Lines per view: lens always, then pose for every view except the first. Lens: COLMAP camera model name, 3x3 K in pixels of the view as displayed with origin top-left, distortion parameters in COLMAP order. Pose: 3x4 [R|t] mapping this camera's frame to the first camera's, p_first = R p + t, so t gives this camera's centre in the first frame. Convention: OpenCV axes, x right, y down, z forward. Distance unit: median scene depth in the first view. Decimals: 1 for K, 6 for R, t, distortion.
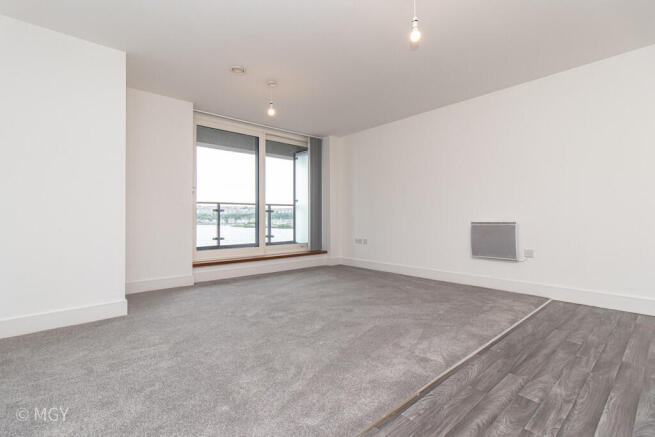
lens RADIAL K [[300.9, 0, 329.0], [0, 300.9, 215.9], [0, 0, 1]] dist [0.000254, -0.000355]
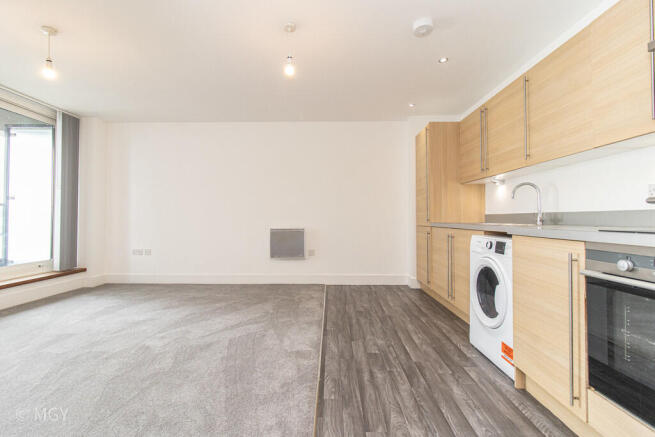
lens RADIAL K [[300.9, 0, 326.1], [0, 300.9, 218.9], [0, 0, 1]] dist [0.000254, -0.000355]
pose [[0.672455, 0.004301, 0.740125, -0.397662], [-0.008837, 0.999958, 0.002217, -0.035432], [-0.740085, -0.008031, 0.672465, 0.120895]]
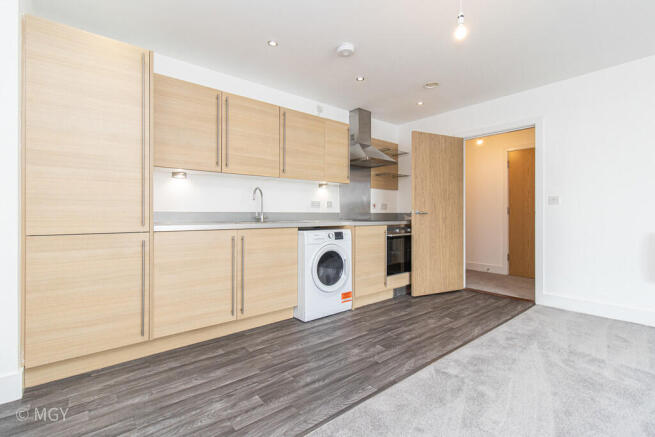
lens RADIAL K [[300.9, 0, 326.3], [0, 300.9, 216.4], [0, 0, 1]] dist [0.000254, -0.000355]
pose [[-0.999423, 0.002974, 0.033847, 0.388916], [0.003003, 0.999995, 0.000807, -0.041831], [-0.033845, 0.000908, -0.999427, 1.373738]]
